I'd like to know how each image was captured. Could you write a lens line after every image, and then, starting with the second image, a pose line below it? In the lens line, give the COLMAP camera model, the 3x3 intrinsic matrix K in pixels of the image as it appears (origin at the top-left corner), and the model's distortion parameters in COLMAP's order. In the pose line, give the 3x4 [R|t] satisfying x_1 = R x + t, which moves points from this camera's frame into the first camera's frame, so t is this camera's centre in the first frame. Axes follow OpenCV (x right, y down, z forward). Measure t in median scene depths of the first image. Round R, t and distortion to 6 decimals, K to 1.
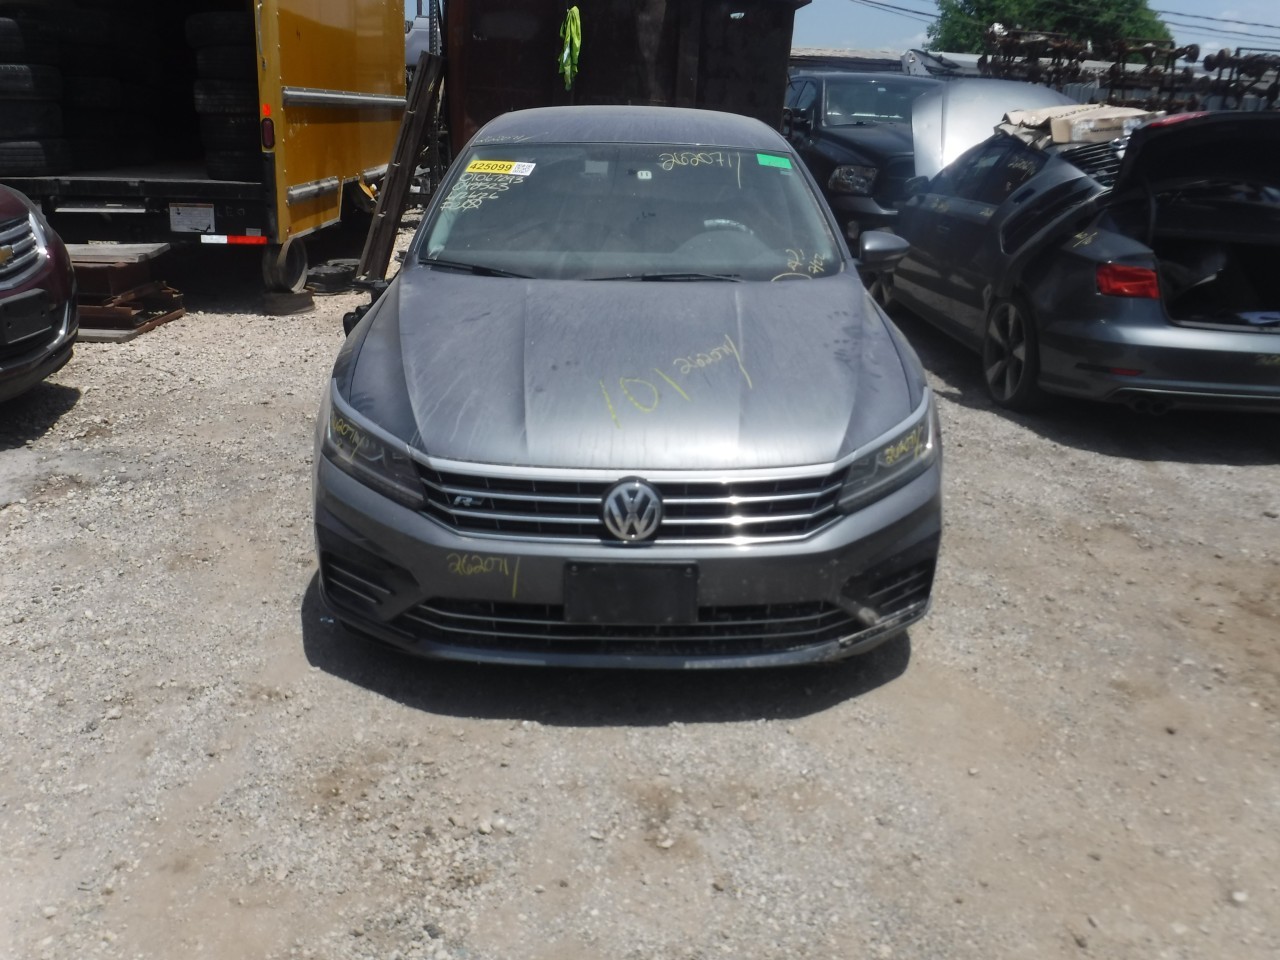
lens RADIAL K [[1077.4, 0, 640.0], [0, 1077.4, 480.0], [0, 0, 1]] dist [-0.090025, 0.024574]
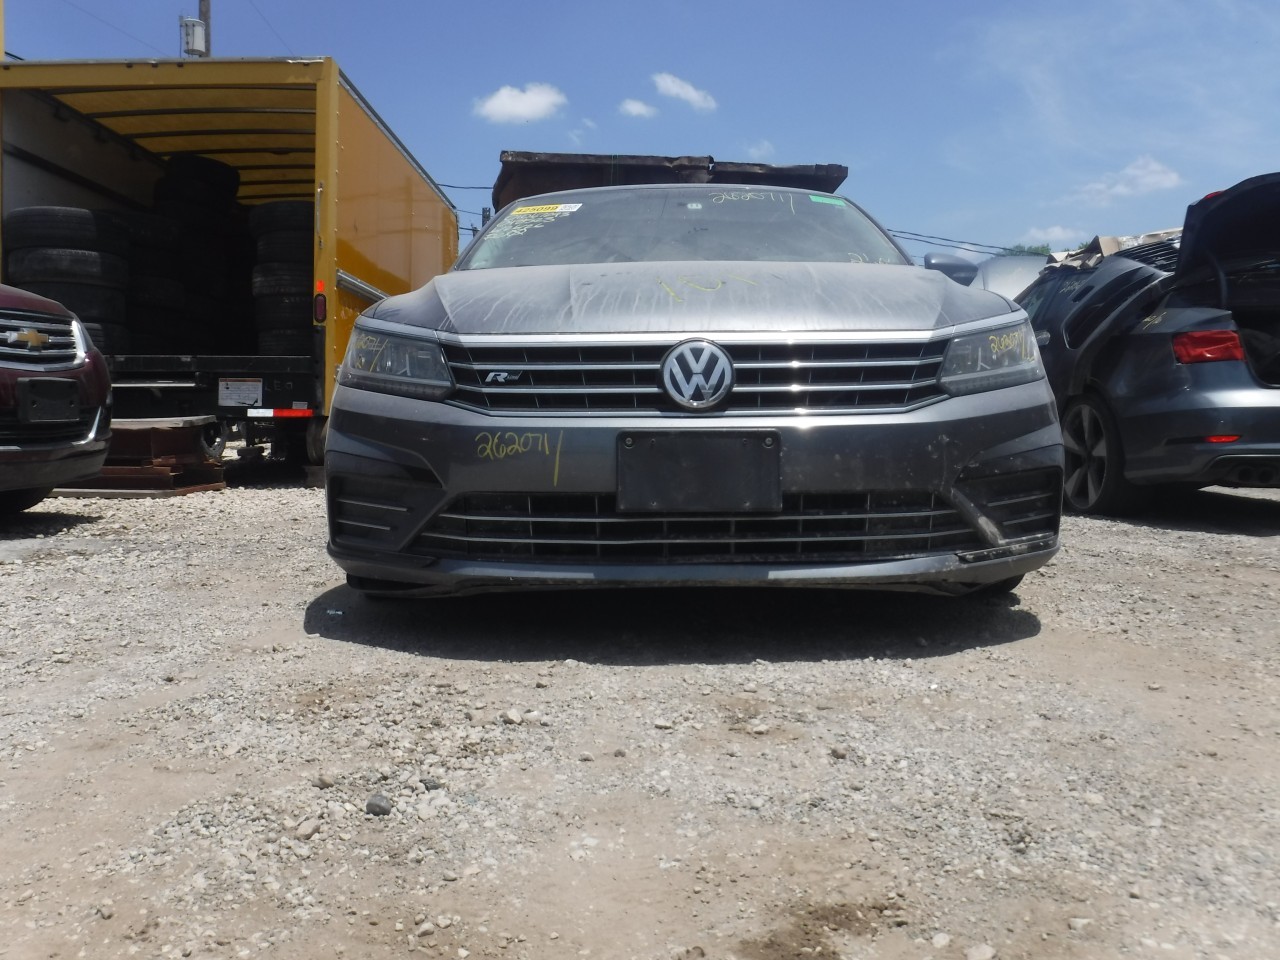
lens RADIAL K [[1072.5, 0, 637.8], [0, 1072.5, 461.5], [0, 0, 1]] dist [-0.092171, 0.015981]
pose [[0.998769, -0.027569, -0.041230, -0.019437], [0.014079, 0.954679, -0.297304, 0.318360], [0.047558, 0.296357, 0.953892, 0.207073]]
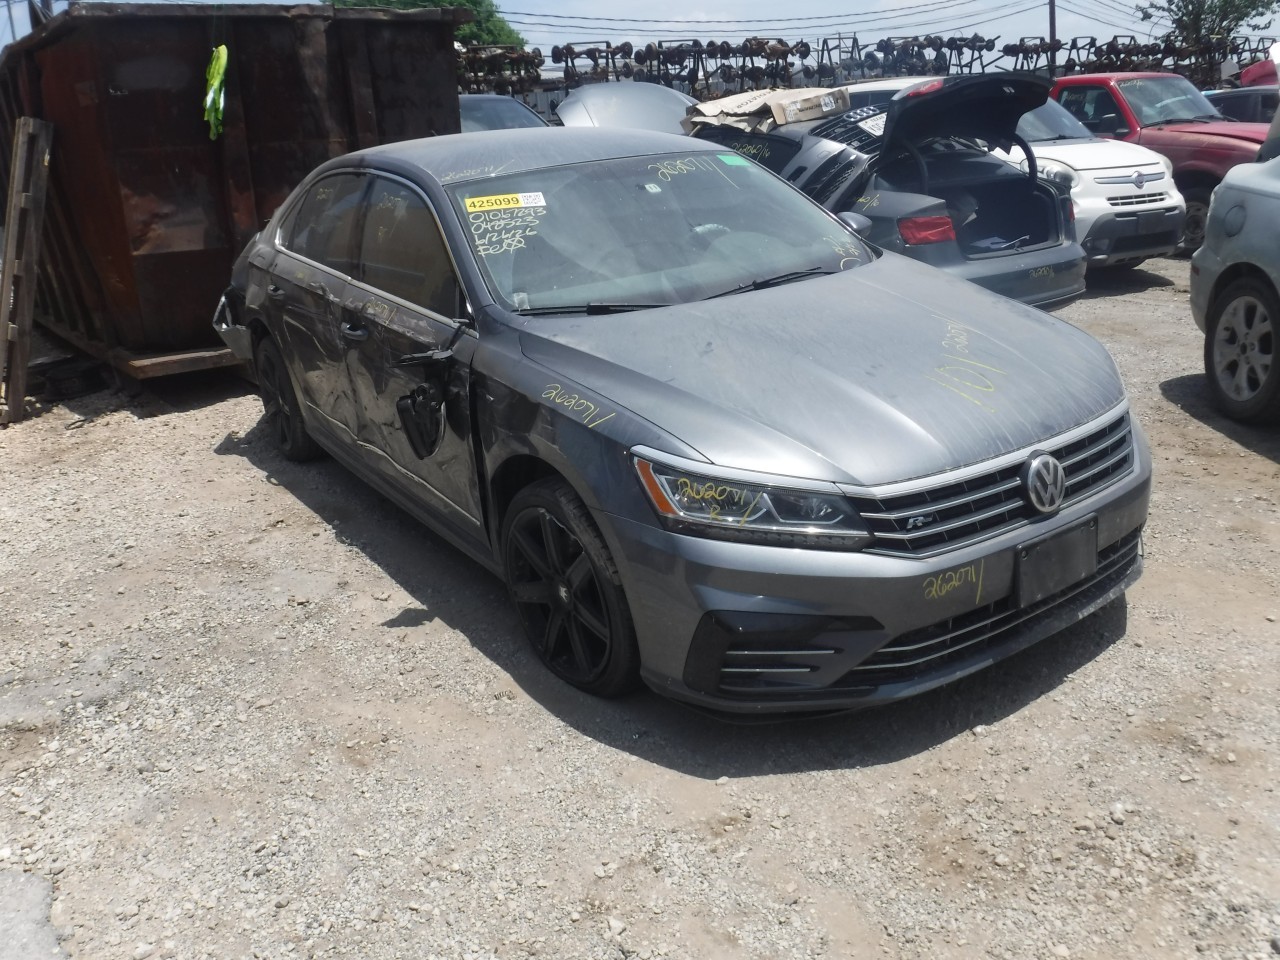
lens RADIAL K [[1077.4, 0, 640.0], [0, 1077.4, 480.0], [0, 0, 1]] dist [-0.090025, 0.024574]
pose [[0.838096, -0.263228, 0.477814, -0.757766], [0.275916, 0.960129, 0.044973, -0.117005], [-0.470601, 0.094145, 0.877309, 0.277007]]
